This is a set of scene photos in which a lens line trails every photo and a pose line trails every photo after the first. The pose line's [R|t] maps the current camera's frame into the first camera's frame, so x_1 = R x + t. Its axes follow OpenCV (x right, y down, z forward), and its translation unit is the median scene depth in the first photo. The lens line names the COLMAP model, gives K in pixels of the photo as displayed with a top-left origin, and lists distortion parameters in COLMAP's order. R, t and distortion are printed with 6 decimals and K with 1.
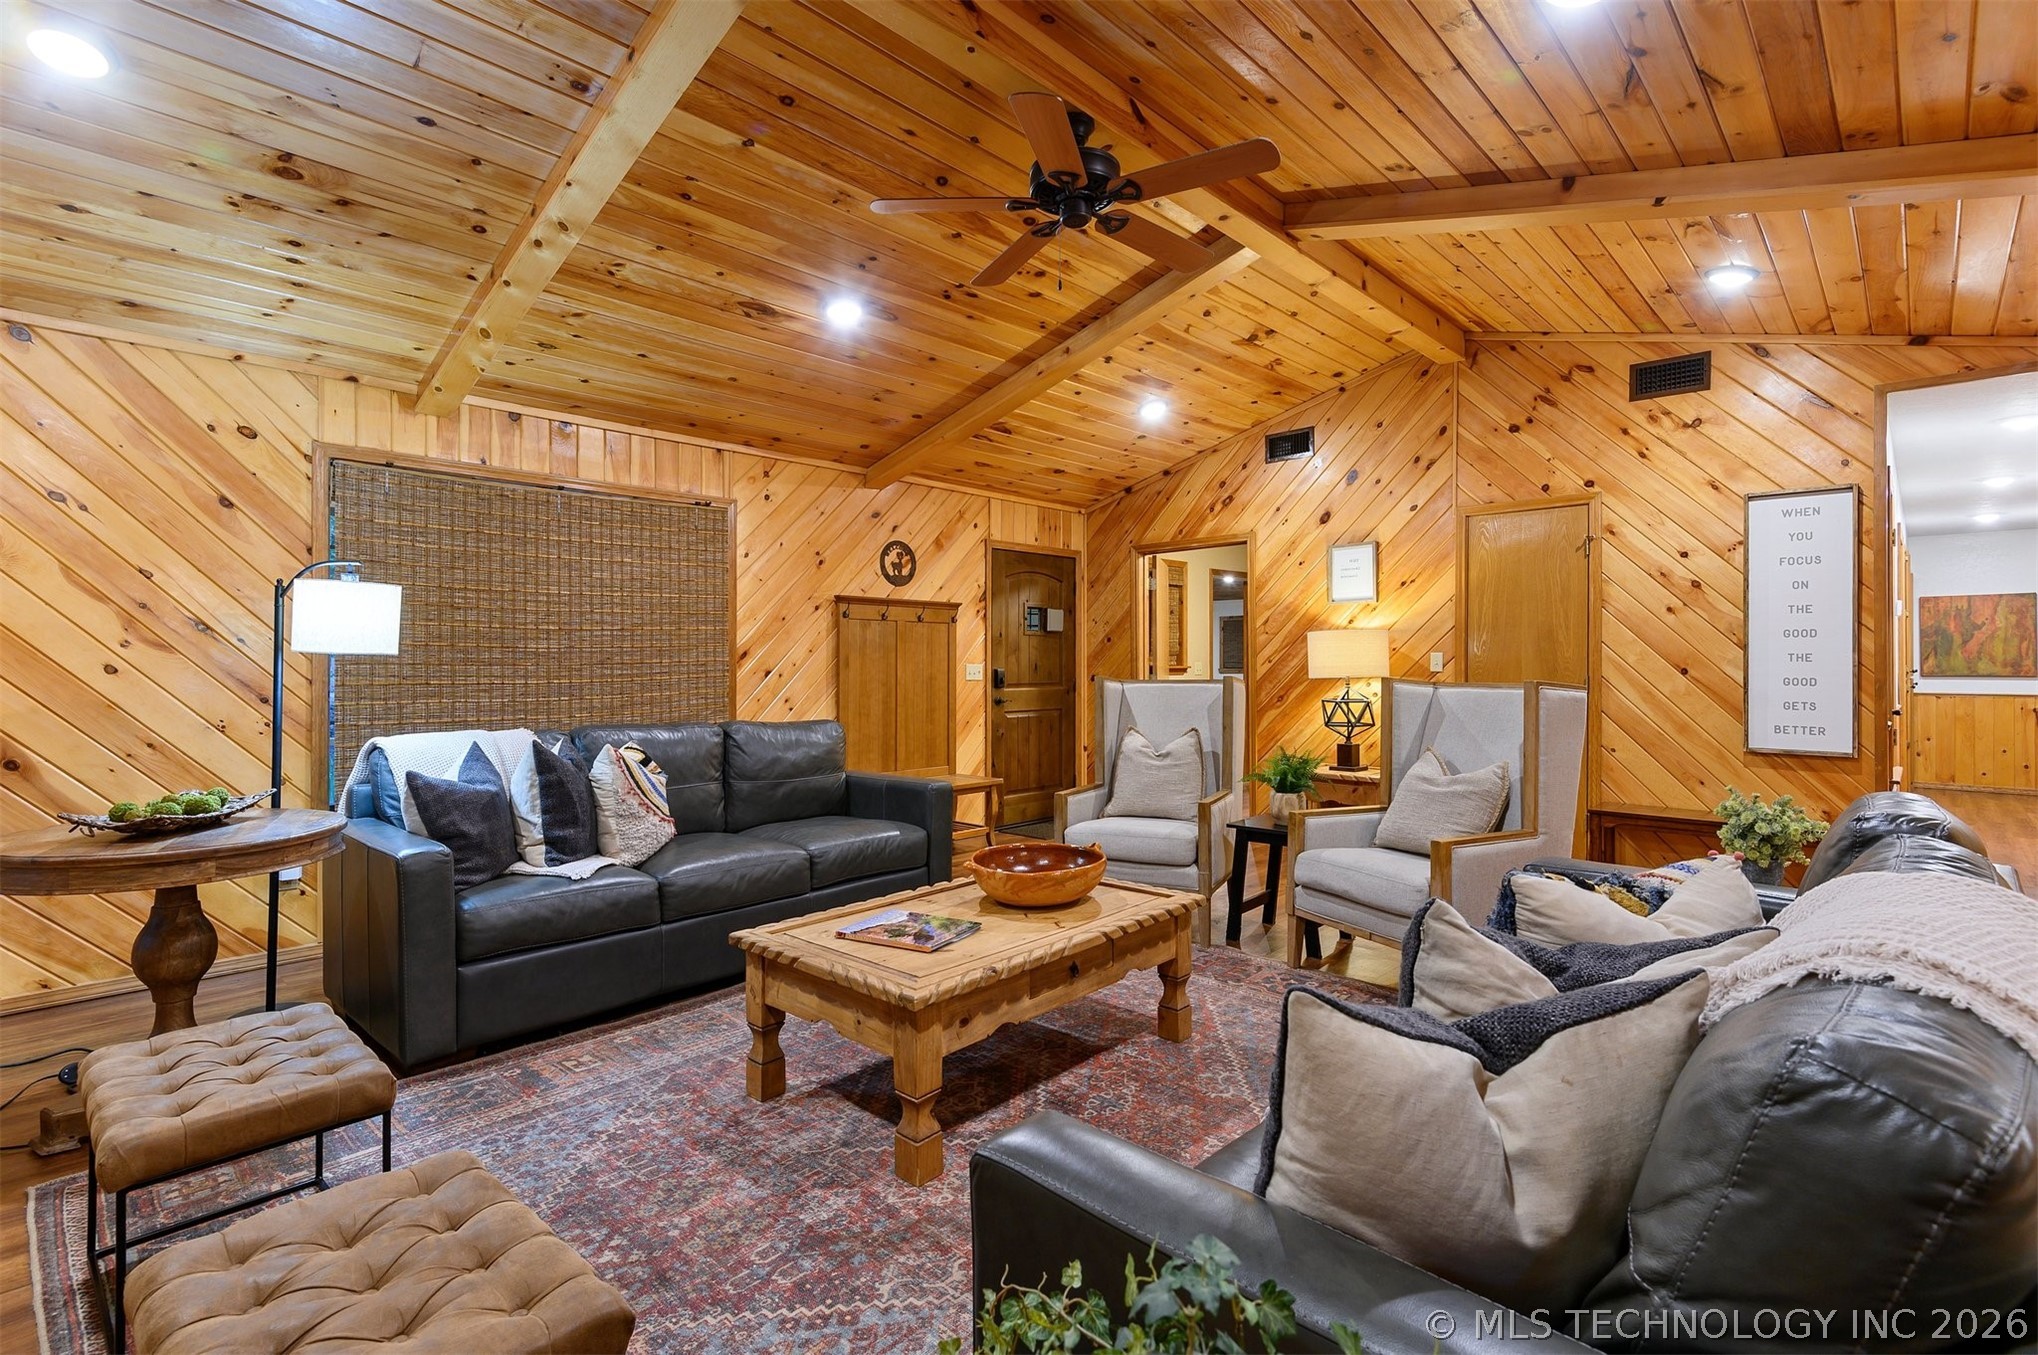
lens RADIAL K [[948.5, 0, 1013.9], [0, 948.5, 675.2], [0, 0, 1]] dist [0.001484, -0.000157]
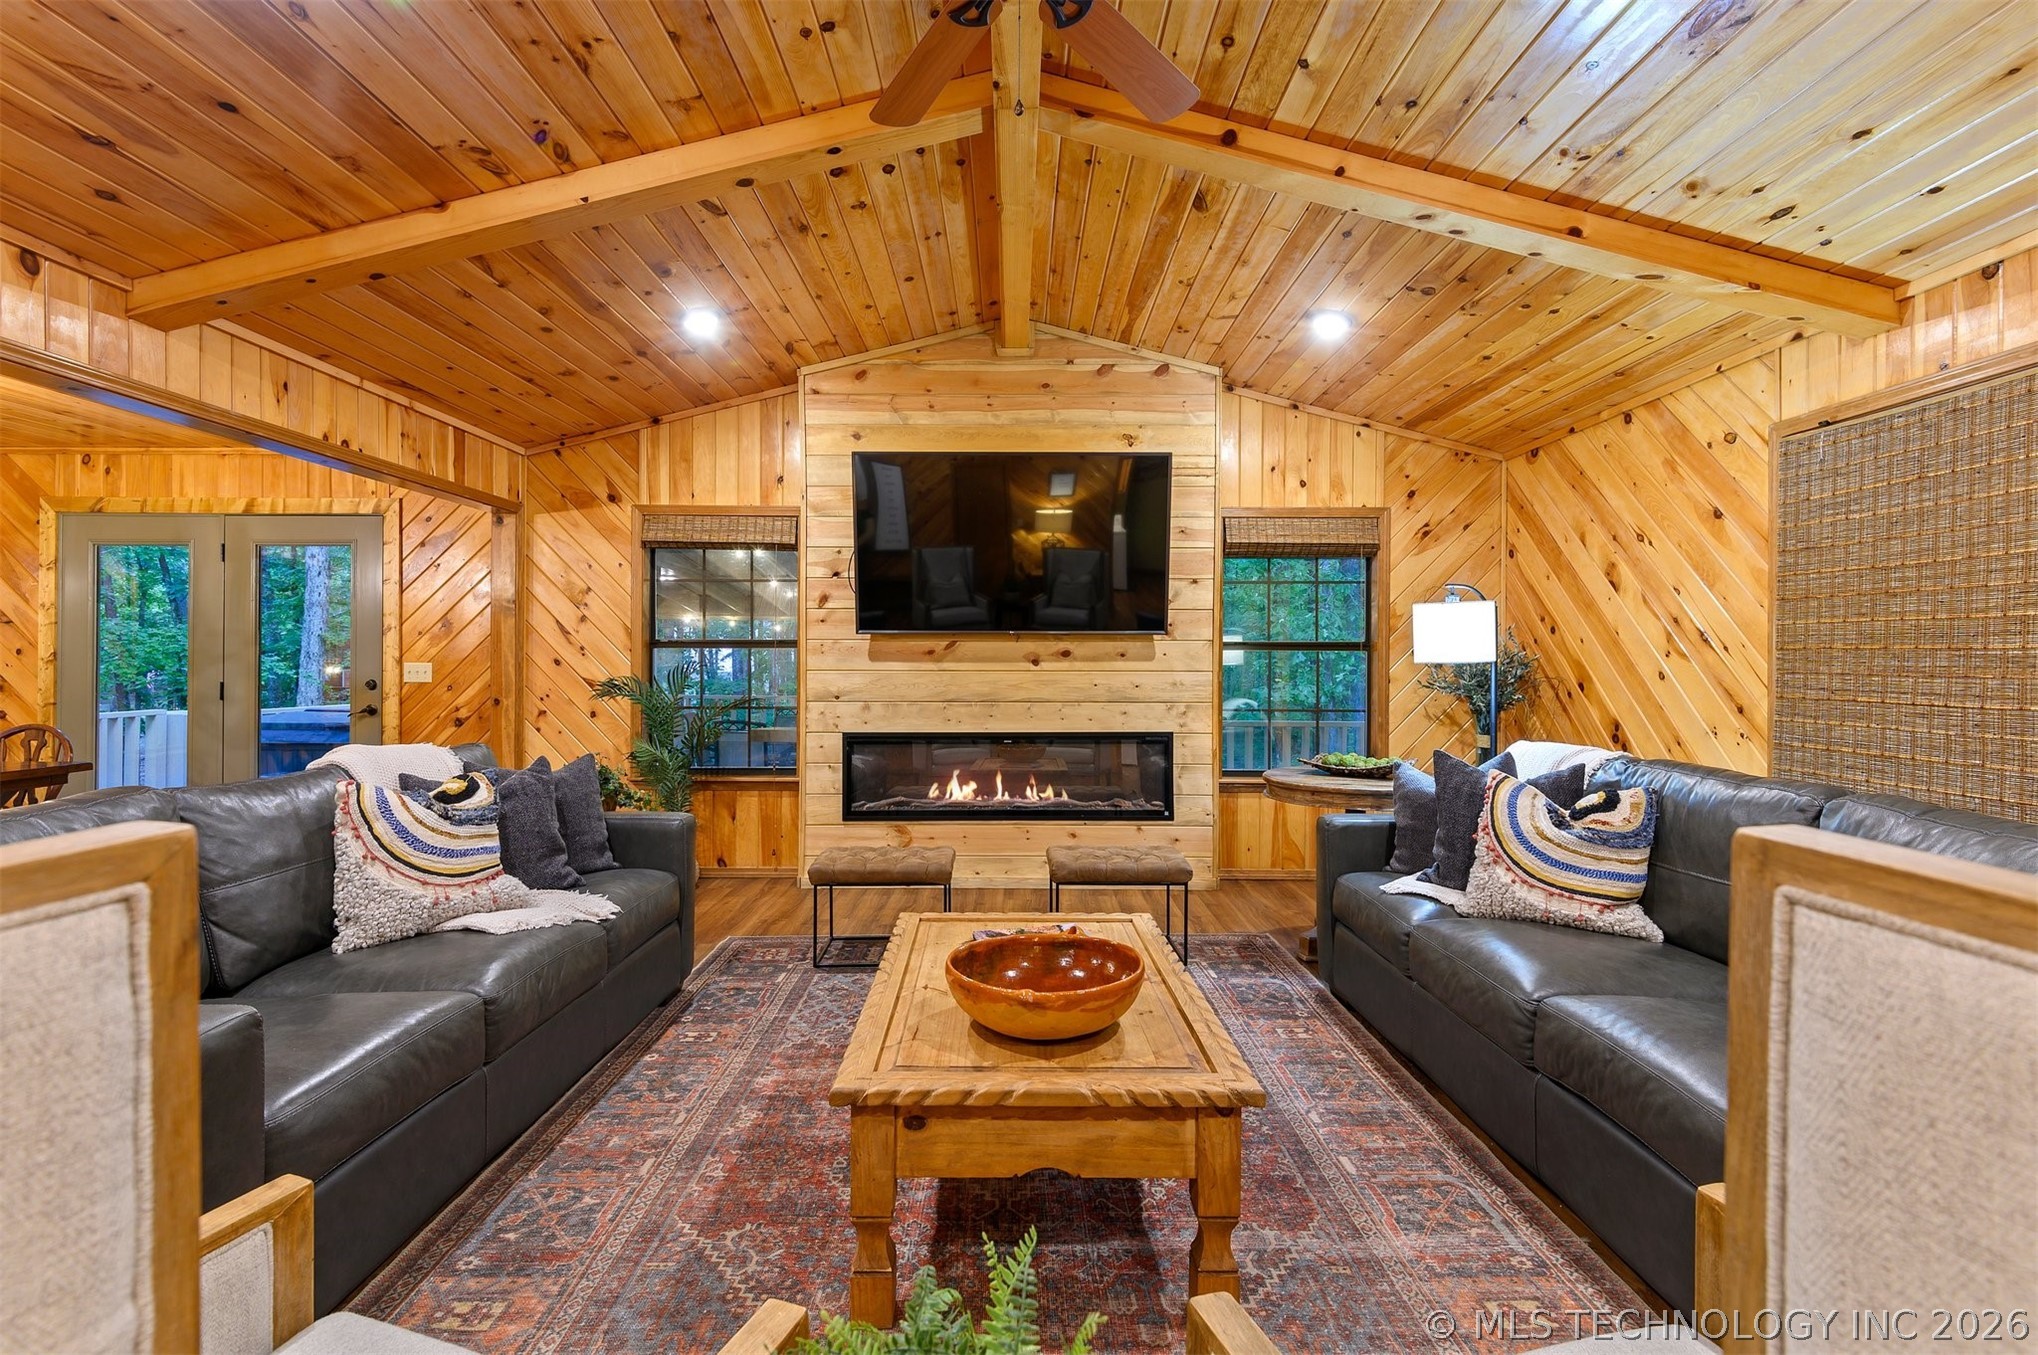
lens RADIAL K [[943.2, 0, 1024.7], [0, 943.2, 680.8], [0, 0, 1]] dist [0.006307, -0.000762]
pose [[-0.716856, 0.013627, -0.697088, 0.366994], [-0.009007, 0.999545, 0.028802, -0.022153], [0.697163, 0.026926, -0.716406, 1.070102]]
